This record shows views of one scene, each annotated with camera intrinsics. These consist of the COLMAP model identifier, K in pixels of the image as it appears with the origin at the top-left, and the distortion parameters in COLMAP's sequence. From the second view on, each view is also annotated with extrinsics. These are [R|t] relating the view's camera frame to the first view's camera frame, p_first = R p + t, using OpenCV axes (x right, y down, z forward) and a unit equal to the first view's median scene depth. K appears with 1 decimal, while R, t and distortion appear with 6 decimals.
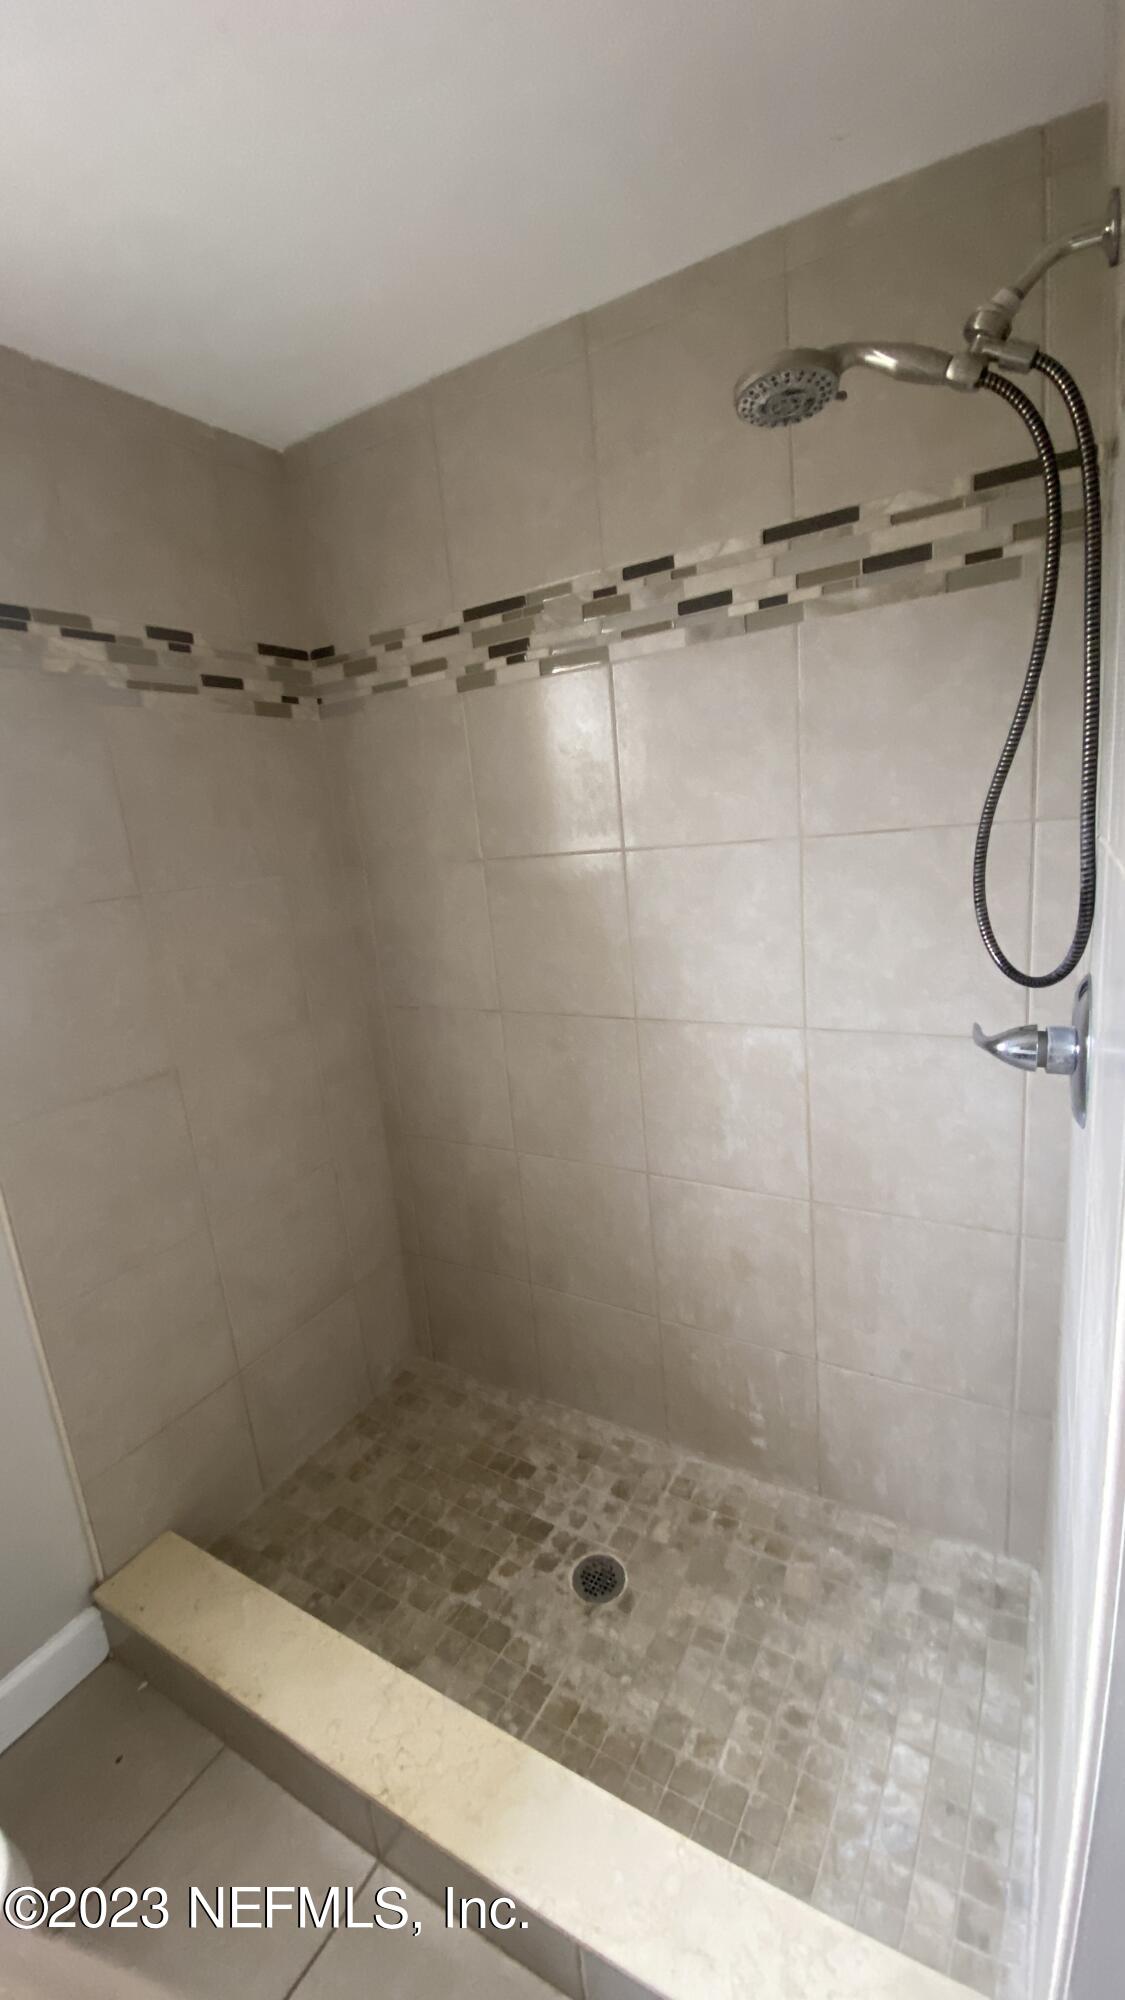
lens RADIAL K [[828.3, 0, 562.5], [0, 828.3, 1000.0], [0, 0, 1]] dist [-0.002813, -0.000442]
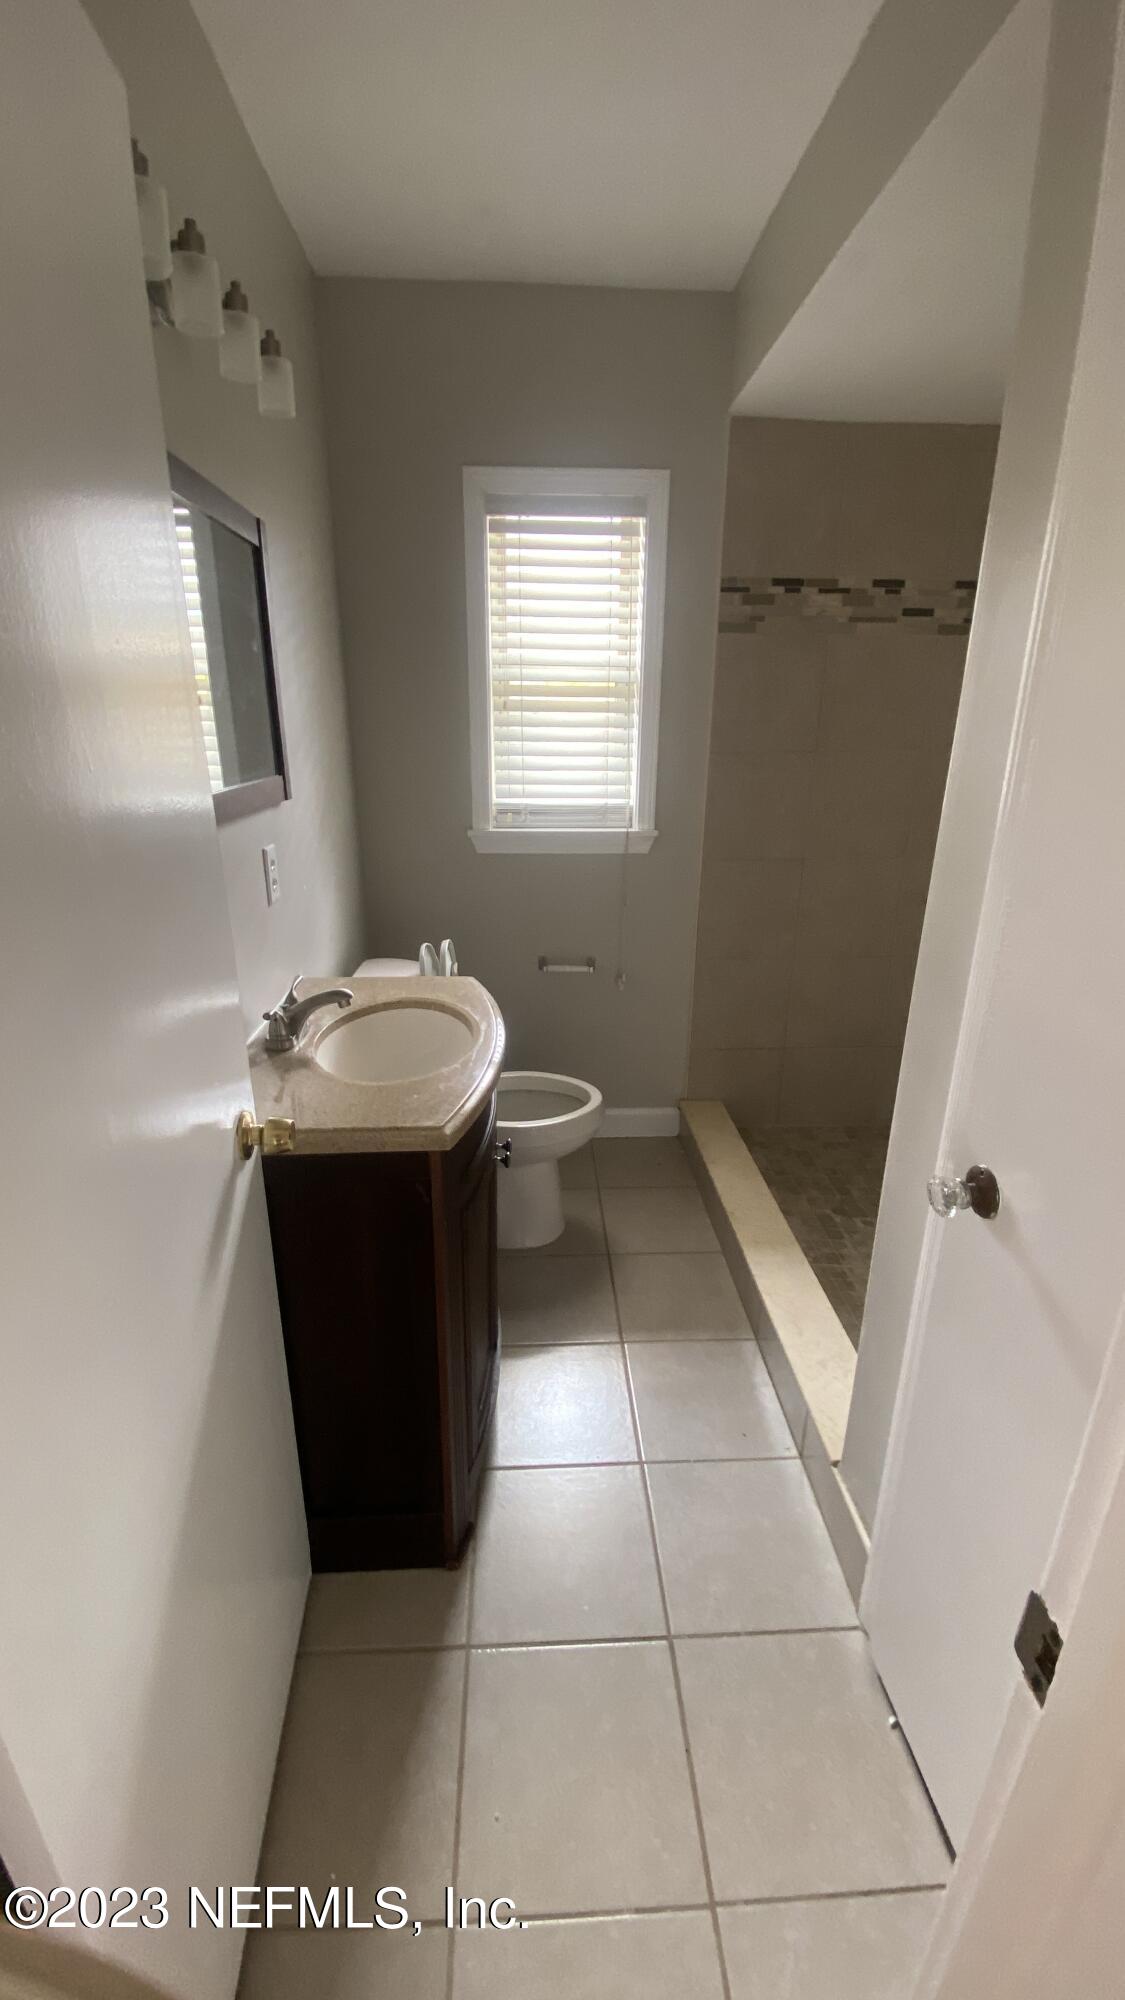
lens RADIAL K [[790.8, 0, 544.4], [0, 790.8, 1007.3], [0, 0, 1]] dist [-0.001160, -0.000155]
pose [[0.532209, 0.357546, -0.767407, 0.630491], [-0.227853, 0.933491, 0.276907, 0.040218], [0.815375, 0.027484, 0.578281, -0.378769]]
